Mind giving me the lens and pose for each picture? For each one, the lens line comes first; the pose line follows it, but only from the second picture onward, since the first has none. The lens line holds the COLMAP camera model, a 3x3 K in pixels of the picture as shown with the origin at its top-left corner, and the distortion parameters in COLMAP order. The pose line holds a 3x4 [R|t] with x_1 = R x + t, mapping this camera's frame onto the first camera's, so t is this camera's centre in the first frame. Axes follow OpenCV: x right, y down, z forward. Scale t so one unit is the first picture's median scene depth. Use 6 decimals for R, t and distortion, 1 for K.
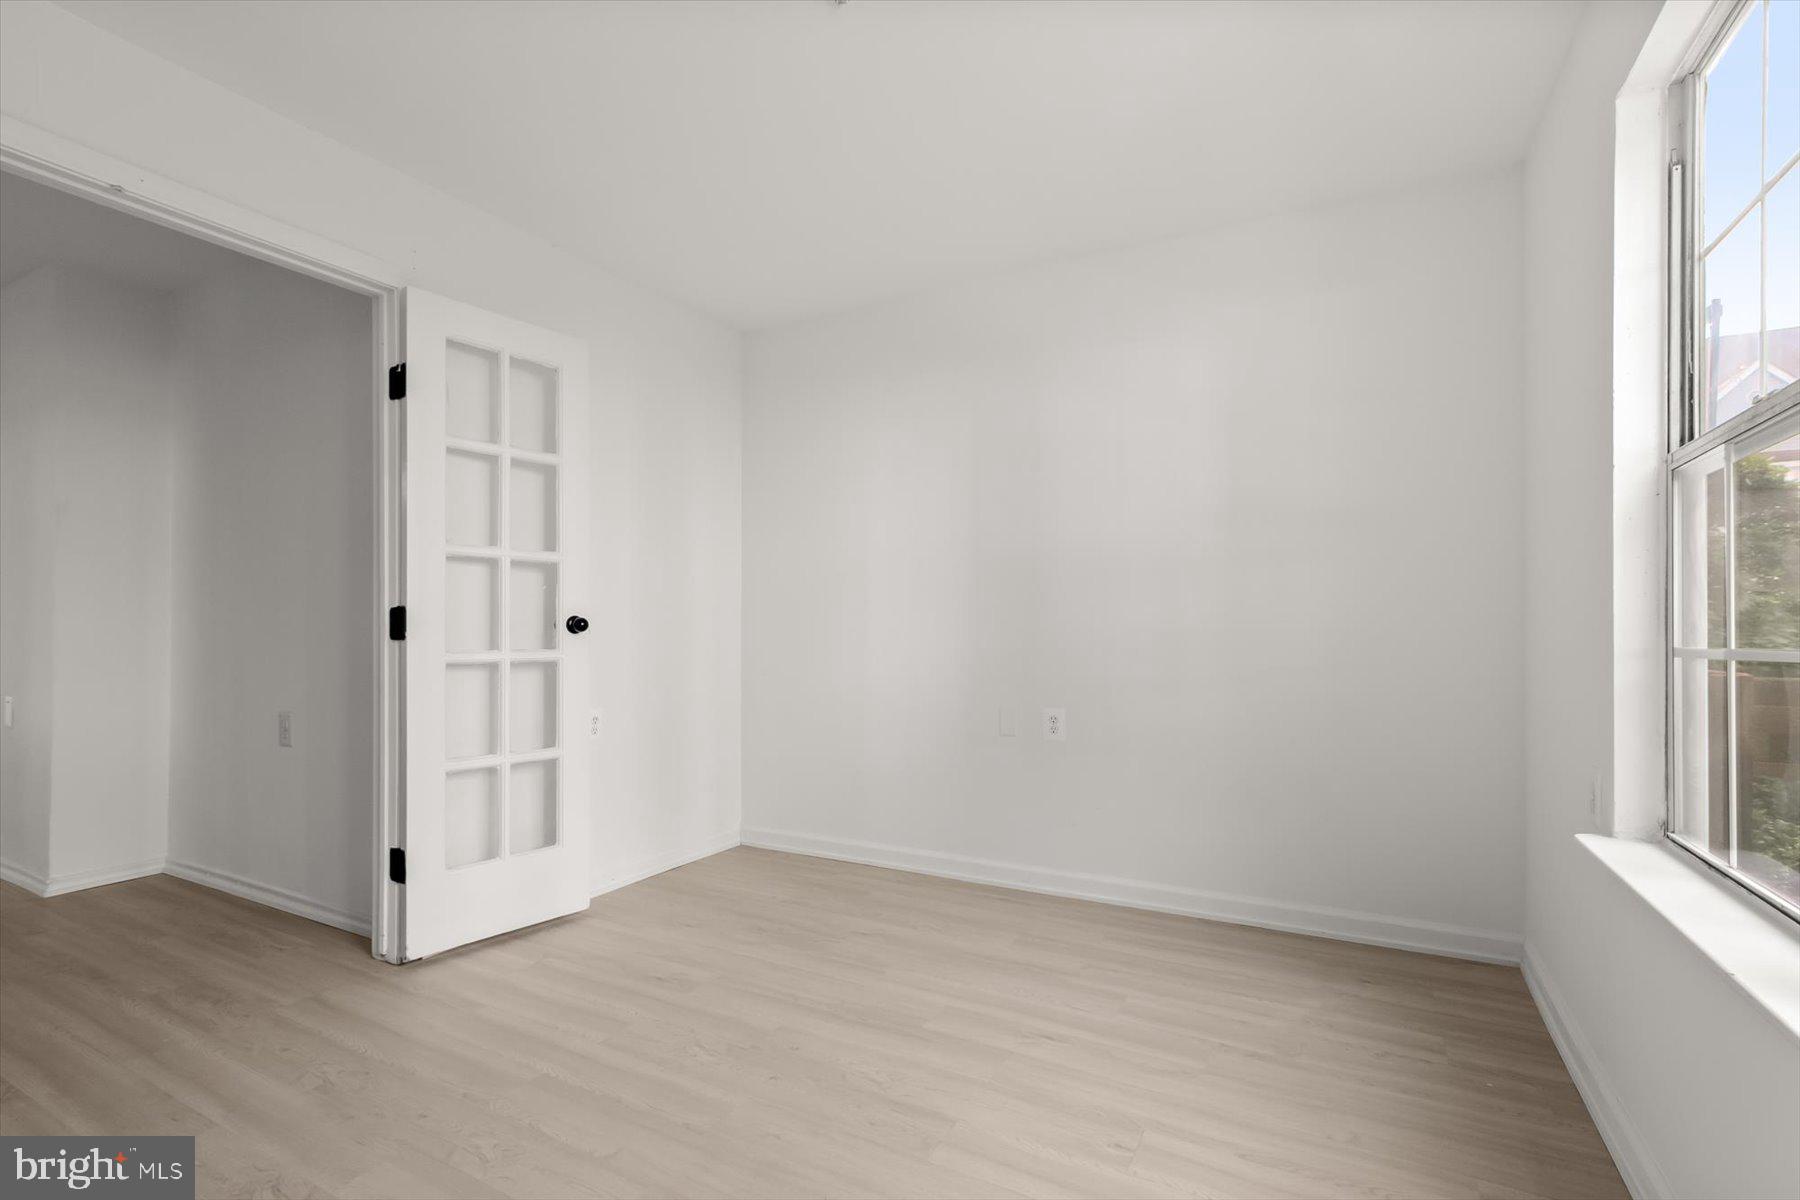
lens RADIAL K [[830.7, 0, 890.8], [0, 830.7, 615.6], [0, 0, 1]] dist [-0.005034, 0.000142]
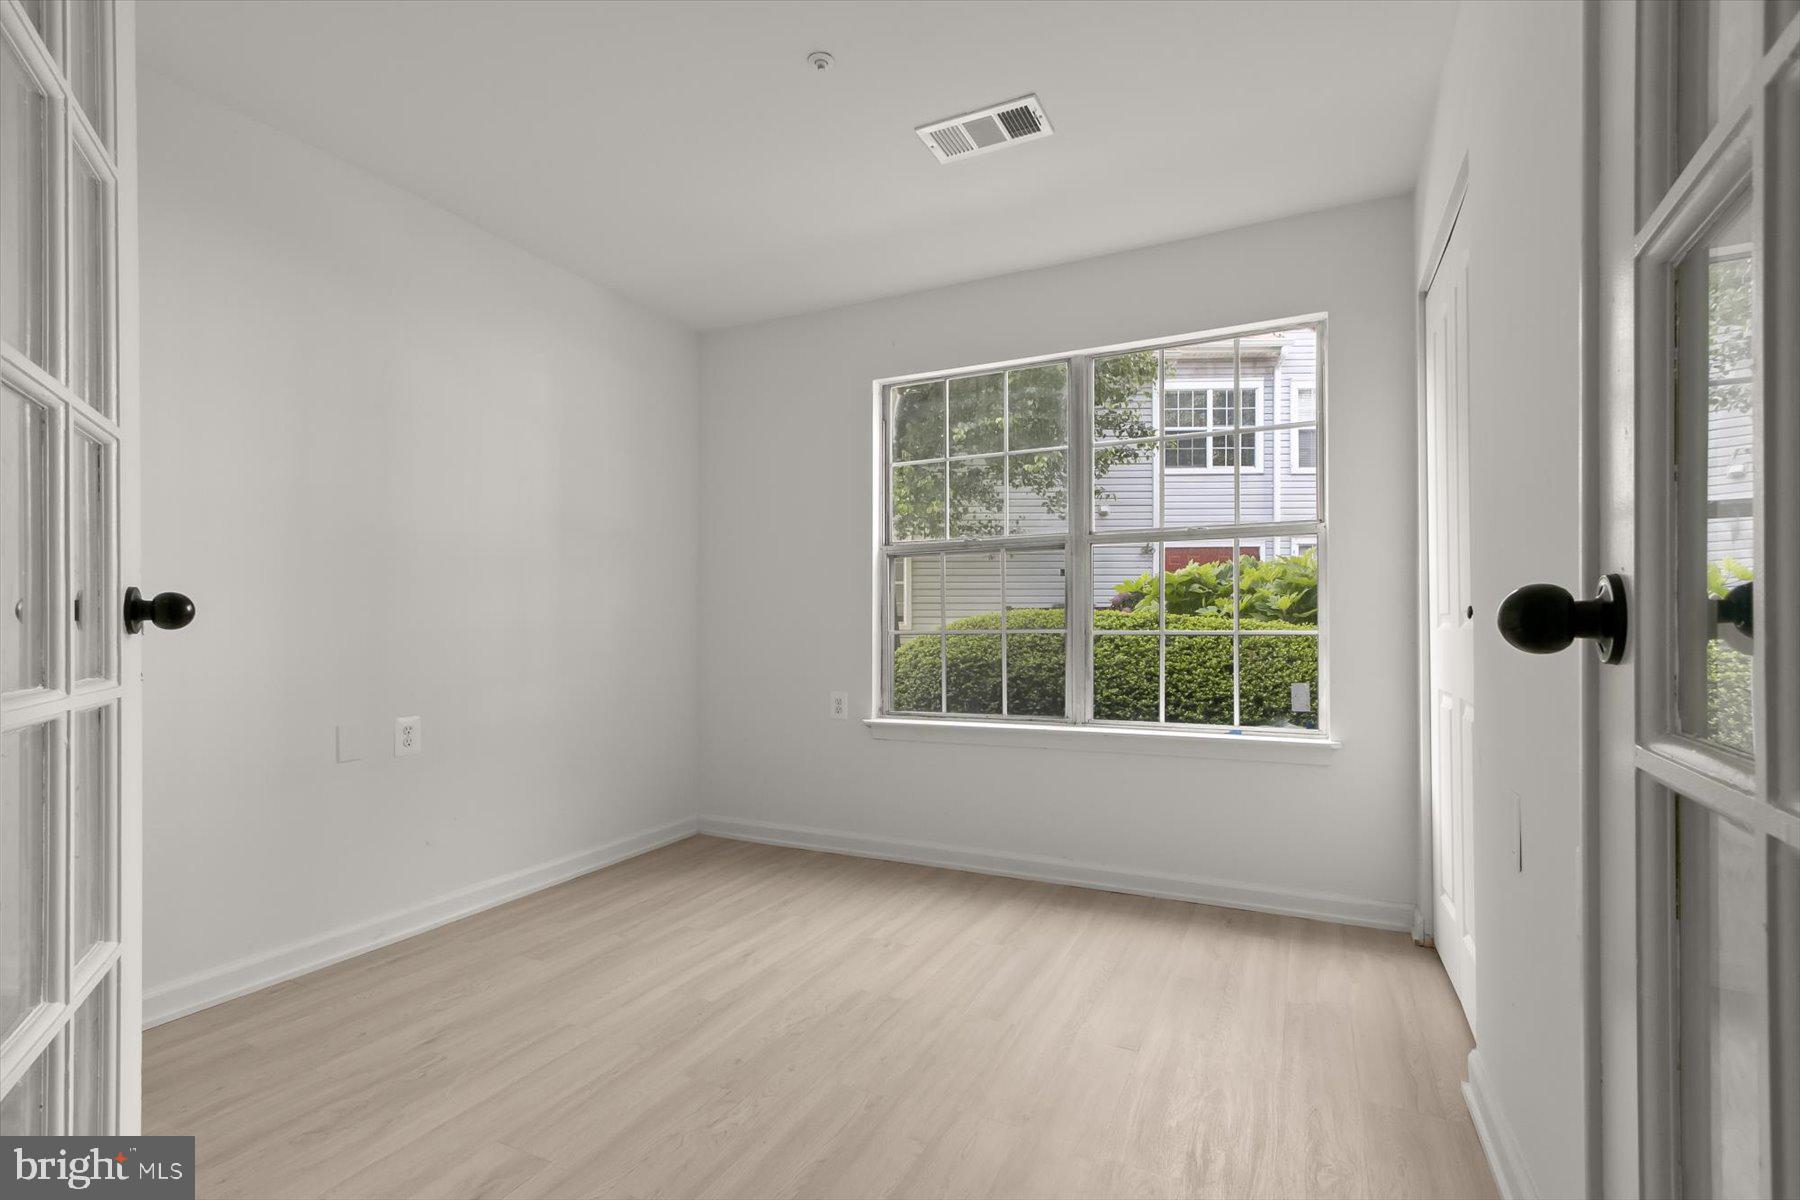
lens RADIAL K [[830.7, 0, 914.4], [0, 830.7, 629.6], [0, 0, 1]] dist [-0.005034, 0.000142]
pose [[-0.058965, -0.011401, 0.998195, -0.848303], [-0.008689, 0.999903, 0.010907, 0.012761], [-0.998222, -0.008030, -0.059058, 0.680257]]
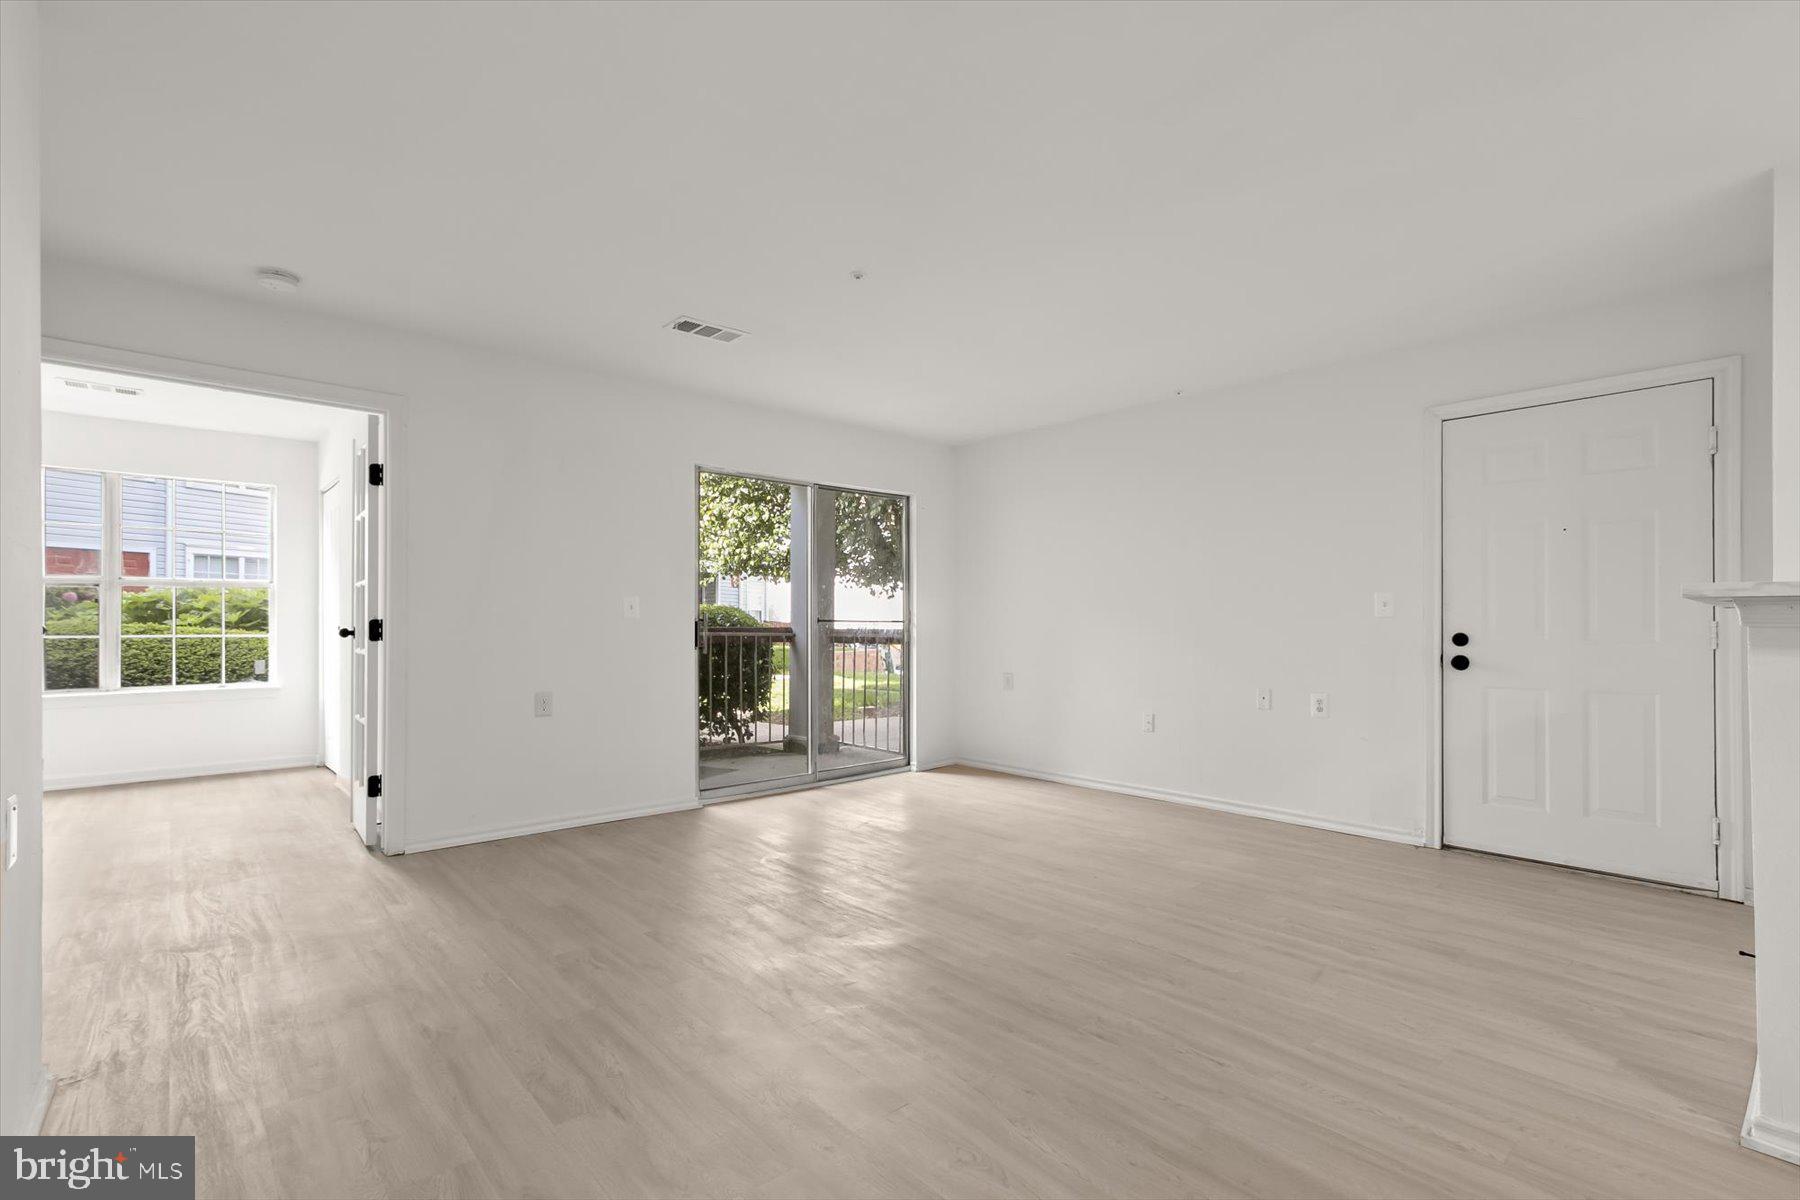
lens RADIAL K [[830.7, 0, 874.4], [0, 830.7, 609.0], [0, 0, 1]] dist [-0.005034, 0.000142]
pose [[-0.935501, 0.002105, 0.353317, -1.571470], [-0.008340, 0.999572, -0.028037, 0.006444], [-0.353224, -0.029175, -0.935084, 1.207229]]
